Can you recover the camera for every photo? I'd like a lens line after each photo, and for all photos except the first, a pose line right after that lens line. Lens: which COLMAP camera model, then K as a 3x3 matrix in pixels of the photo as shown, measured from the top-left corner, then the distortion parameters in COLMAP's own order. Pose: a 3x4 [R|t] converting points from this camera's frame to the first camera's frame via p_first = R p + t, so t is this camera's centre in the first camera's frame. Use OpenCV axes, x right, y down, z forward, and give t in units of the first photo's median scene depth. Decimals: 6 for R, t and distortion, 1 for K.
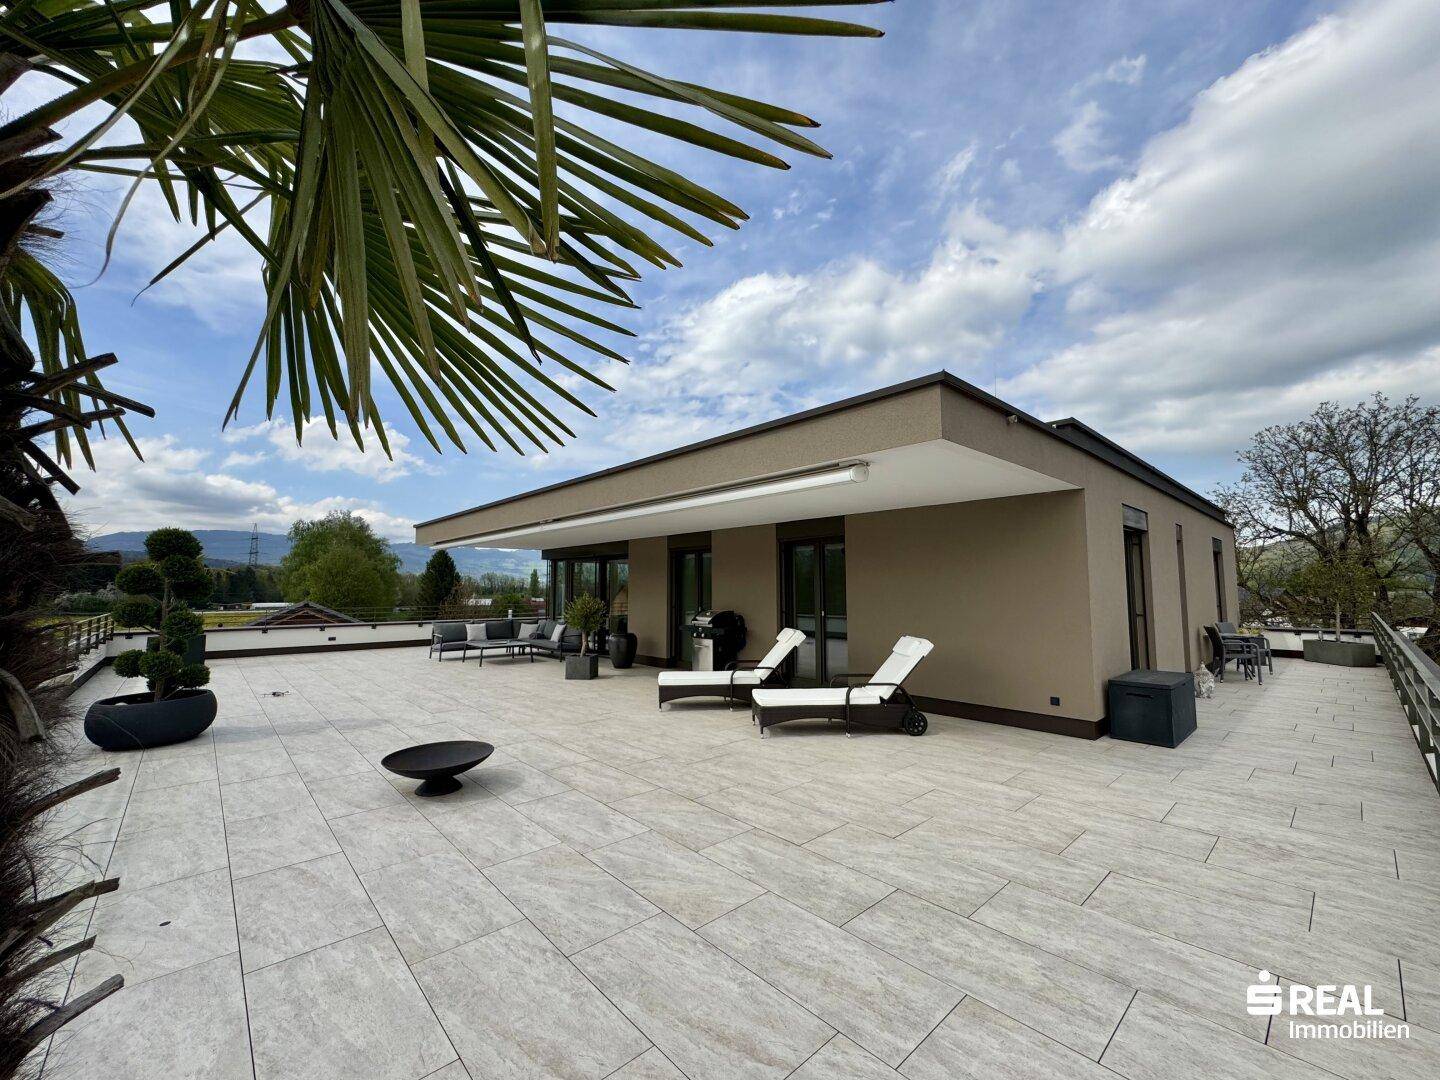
lens RADIAL K [[573.8, 0, 720.4], [0, 573.8, 538.9], [0, 0, 1]] dist [-0.003318, 0.000609]
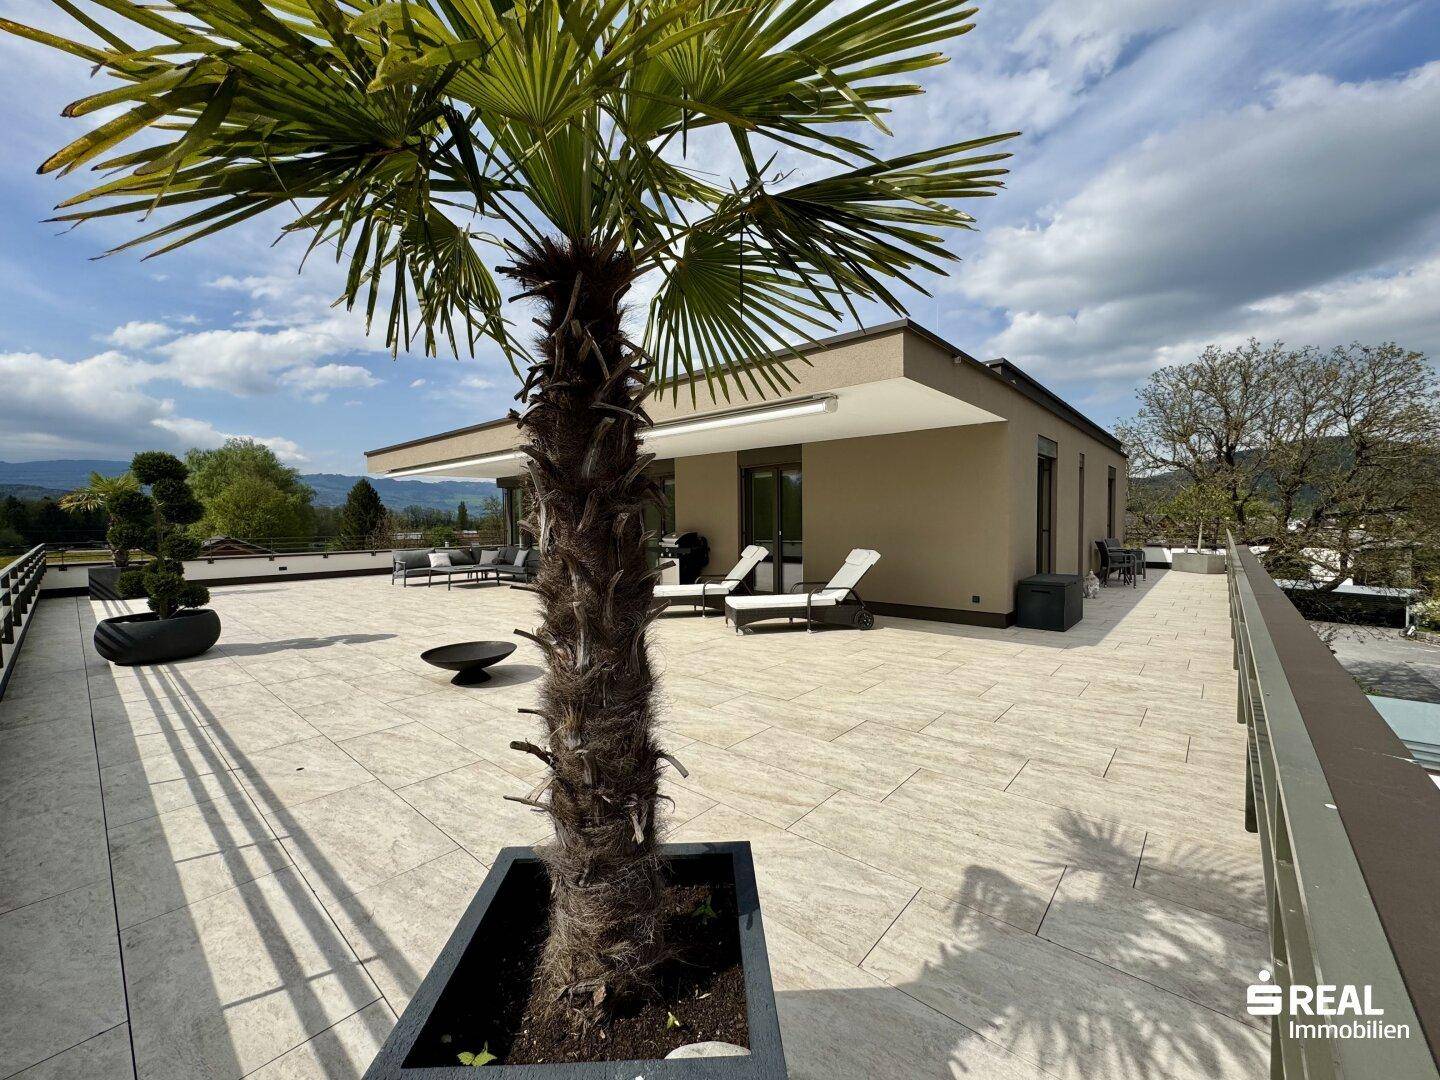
lens RADIAL K [[573.8, 0, 718.4], [0, 573.8, 540.7], [0, 0, 1]] dist [-0.003318, 0.000609]
pose [[0.993760, -0.013206, 0.110753, -0.090638], [-0.000399, 0.992539, 0.121927, 0.013078], [-0.111536, -0.121211, 0.986340, -0.121555]]
